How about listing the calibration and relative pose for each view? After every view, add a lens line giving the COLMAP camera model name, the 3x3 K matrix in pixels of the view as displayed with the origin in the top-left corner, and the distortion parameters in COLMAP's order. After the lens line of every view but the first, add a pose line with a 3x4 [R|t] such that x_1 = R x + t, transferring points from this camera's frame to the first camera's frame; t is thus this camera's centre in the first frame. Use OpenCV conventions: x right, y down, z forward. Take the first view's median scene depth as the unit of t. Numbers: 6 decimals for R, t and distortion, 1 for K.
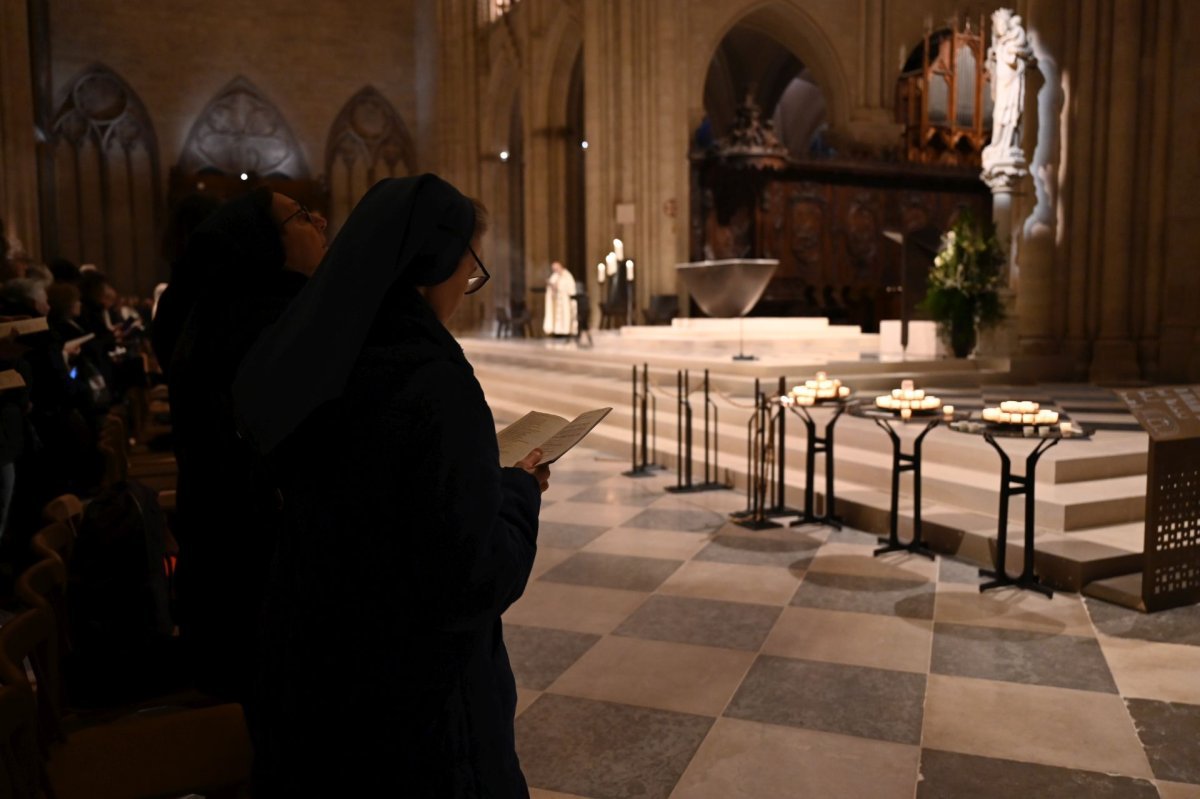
lens RADIAL K [[949.9, 0, 599.2], [0, 949.9, 396.9], [0, 0, 1]] dist [0.003076, 0.014364]
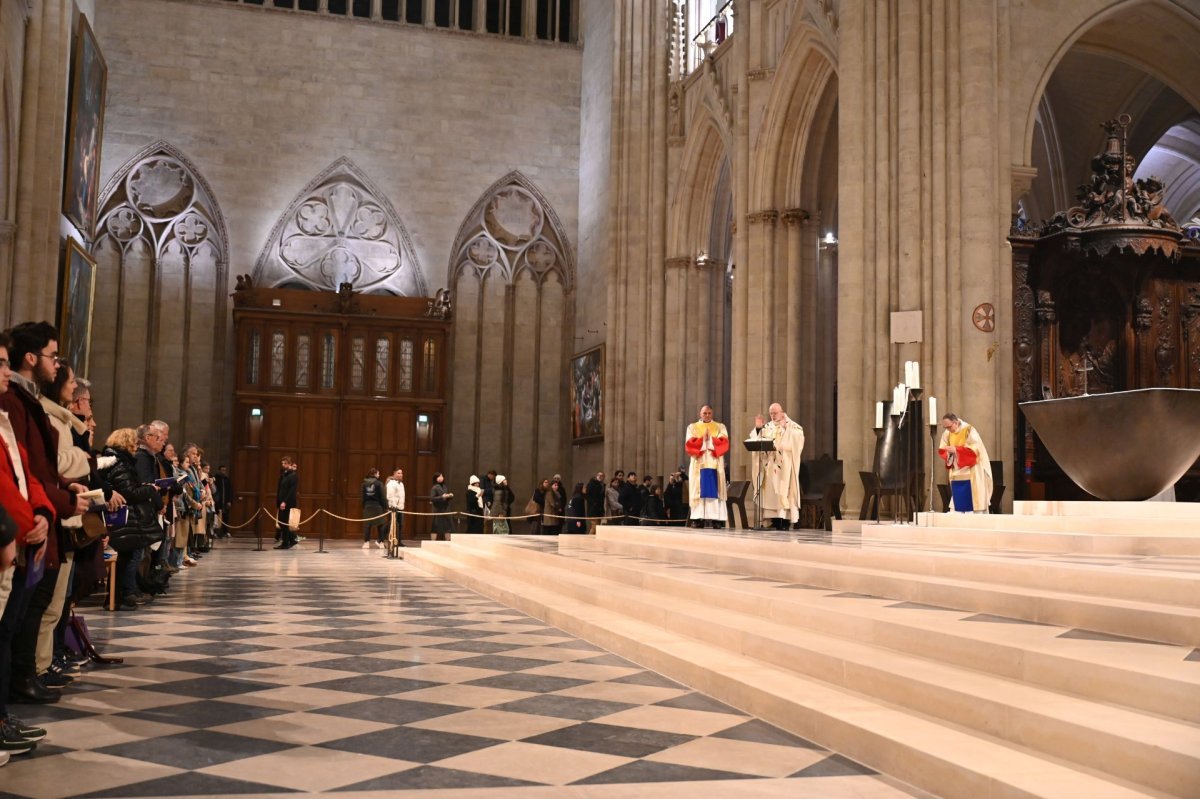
lens RADIAL K [[1312.0, 0, 599.0], [0, 1312.0, 403.5], [0, 0, 1]] dist [0.002482, 0.000000]
pose [[0.985678, 0.016638, -0.167814, -0.014144], [-0.043314, 0.986715, -0.156581, -0.003586], [0.162979, 0.161607, 0.973304, 0.099455]]
